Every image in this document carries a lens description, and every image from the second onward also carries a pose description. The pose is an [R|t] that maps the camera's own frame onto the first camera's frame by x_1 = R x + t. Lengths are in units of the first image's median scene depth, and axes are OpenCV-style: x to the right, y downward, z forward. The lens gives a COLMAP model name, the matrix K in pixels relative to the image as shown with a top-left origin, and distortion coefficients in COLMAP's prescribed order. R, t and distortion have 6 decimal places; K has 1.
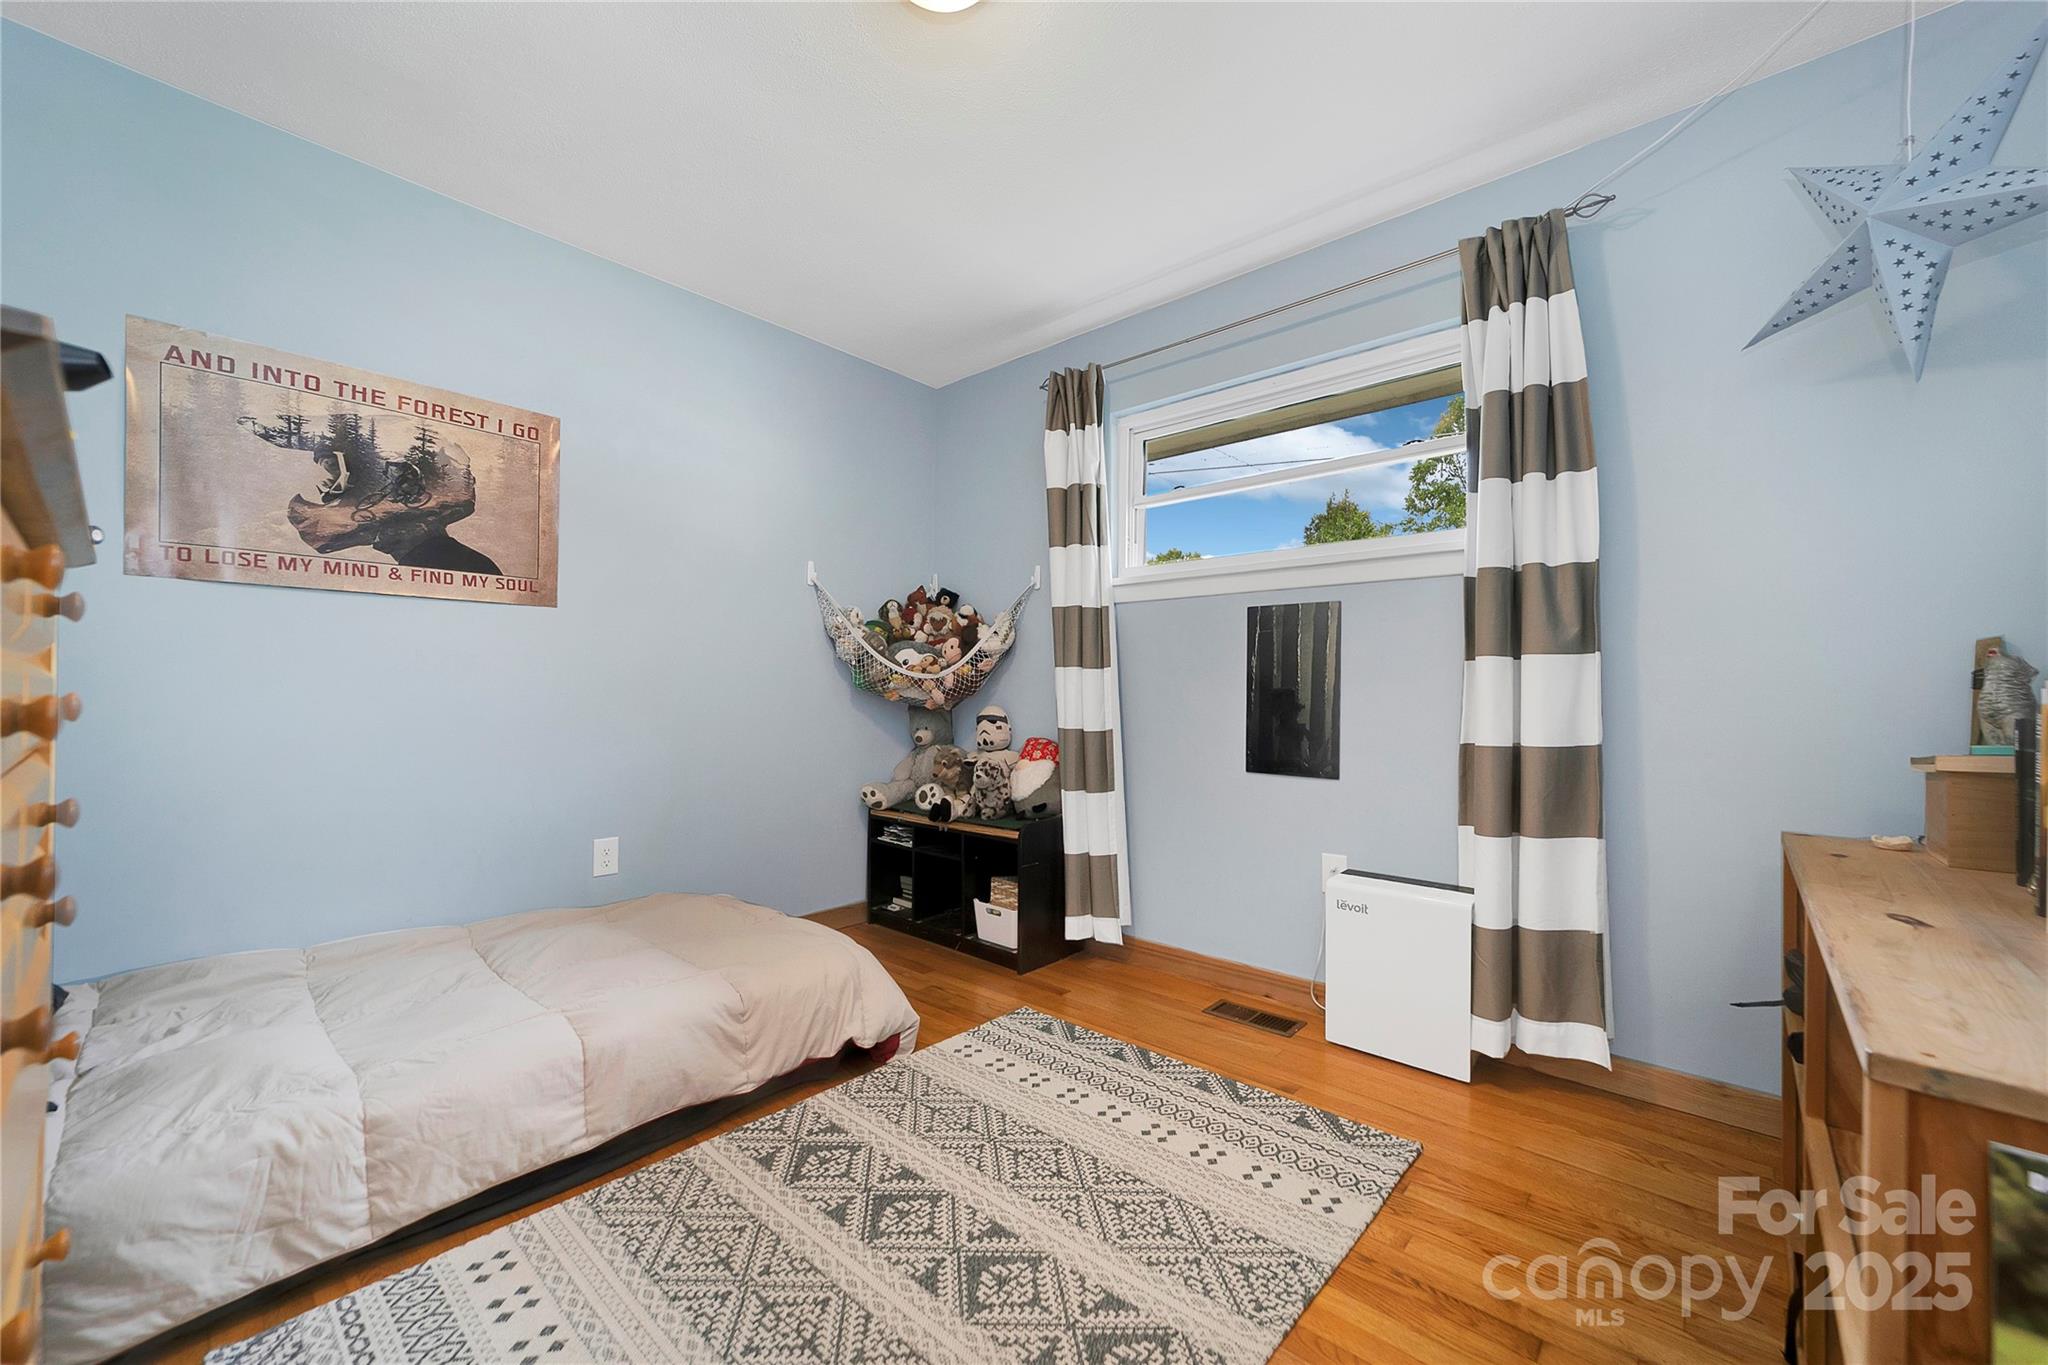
lens RADIAL K [[794.7, 0, 1034.4], [0, 794.7, 689.8], [0, 0, 1]] dist [-0.000076, 0.000198]
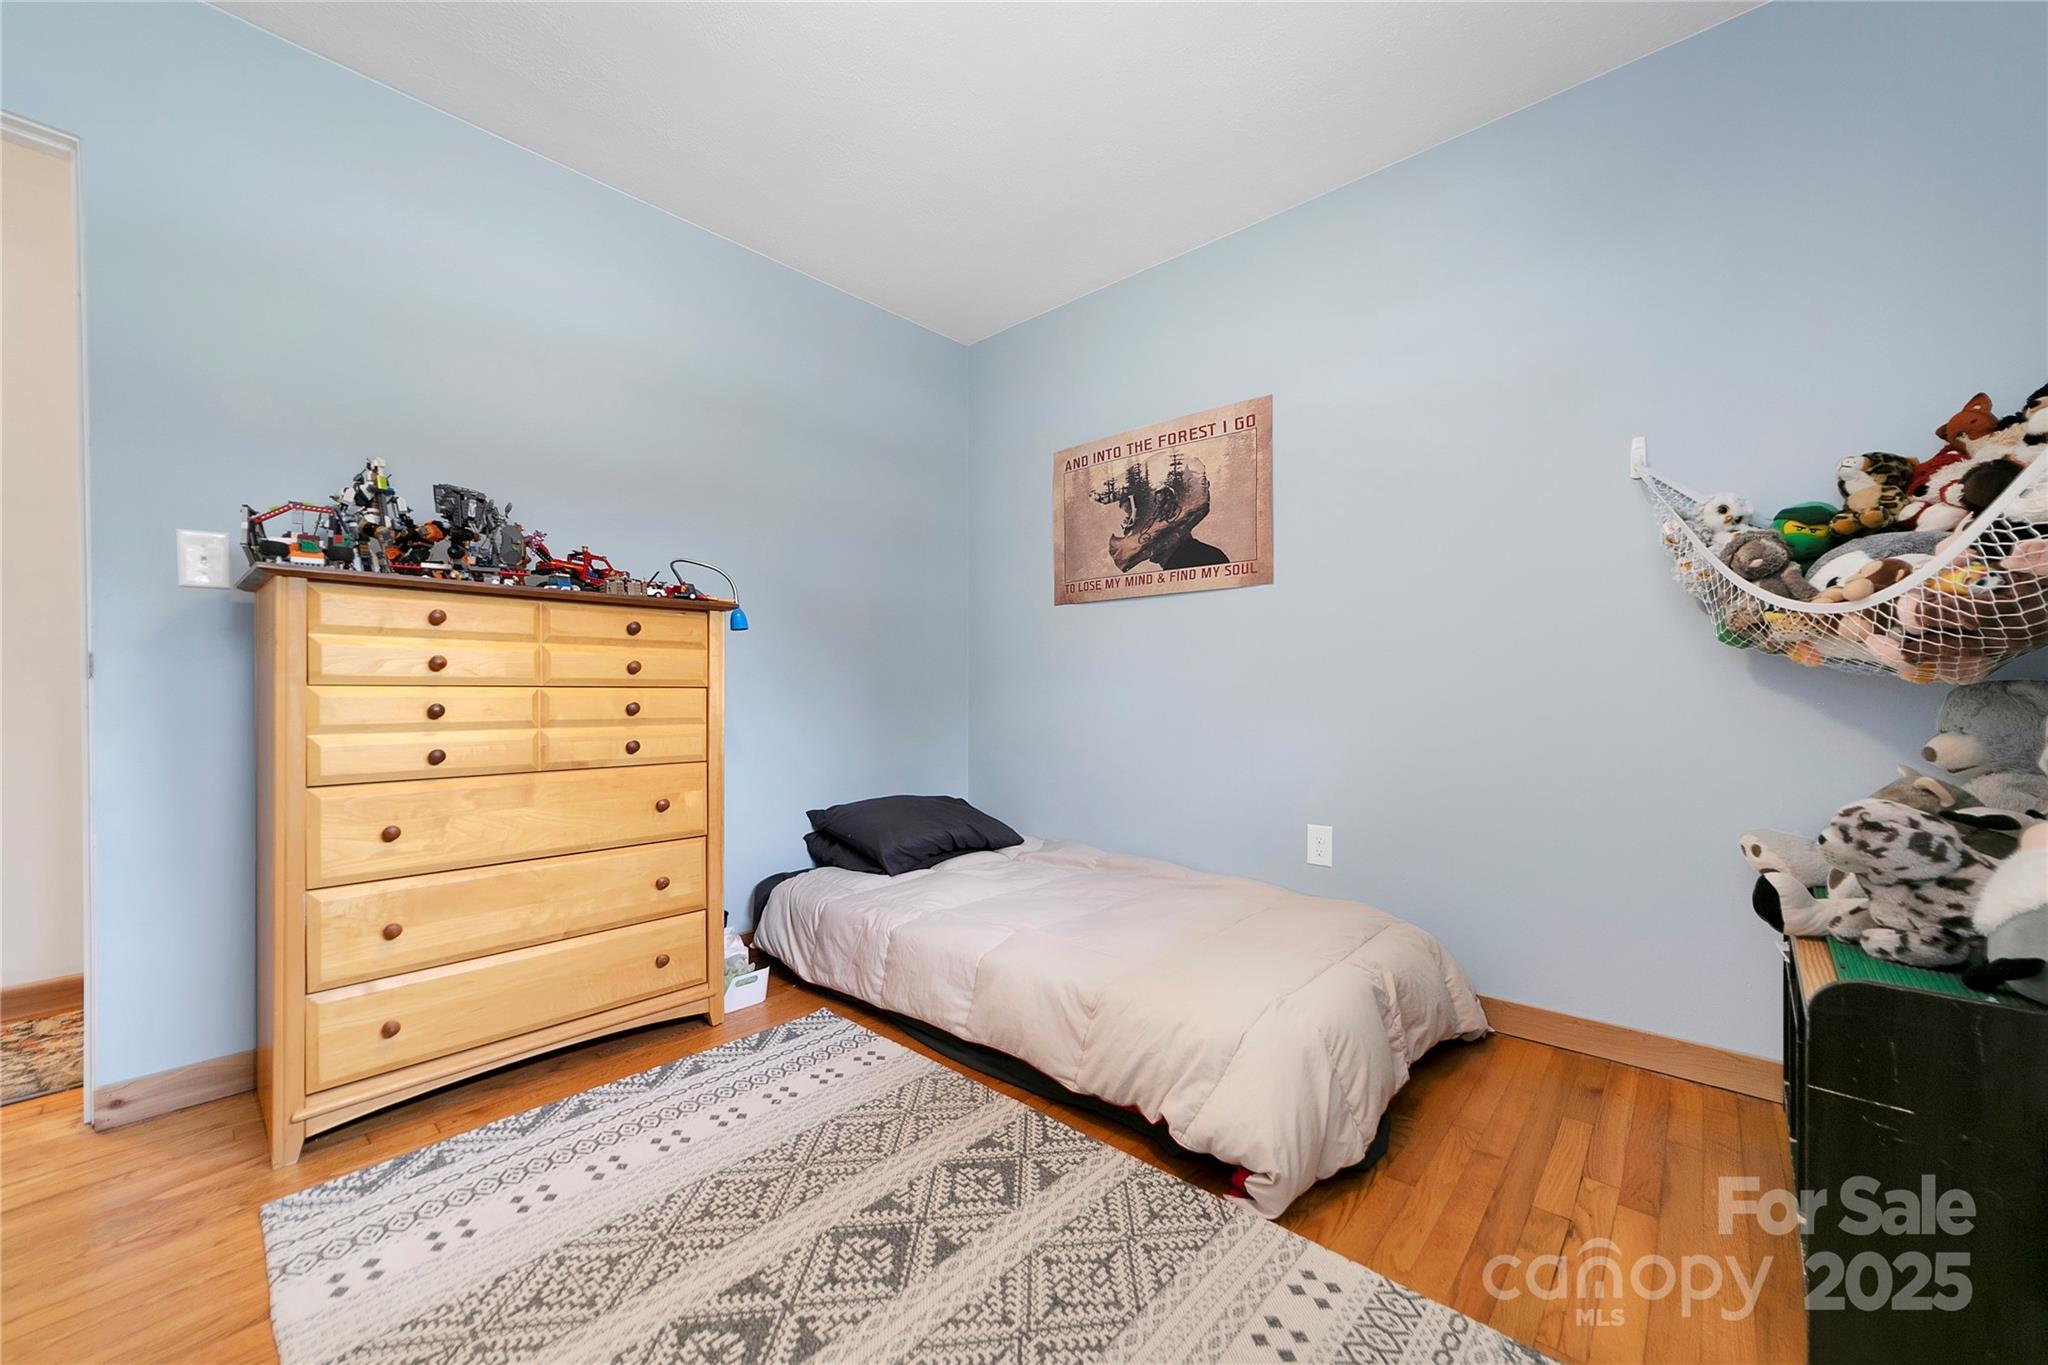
lens RADIAL K [[785.5, 0, 1023.3], [0, 785.5, 703.5], [0, 0, 1]] dist [-0.009957, 0.000296]
pose [[-0.011905, 0.002970, -0.999925, 0.477387], [0.003896, 0.999988, 0.002924, 0.052223], [0.999922, -0.003861, -0.011917, 0.849388]]
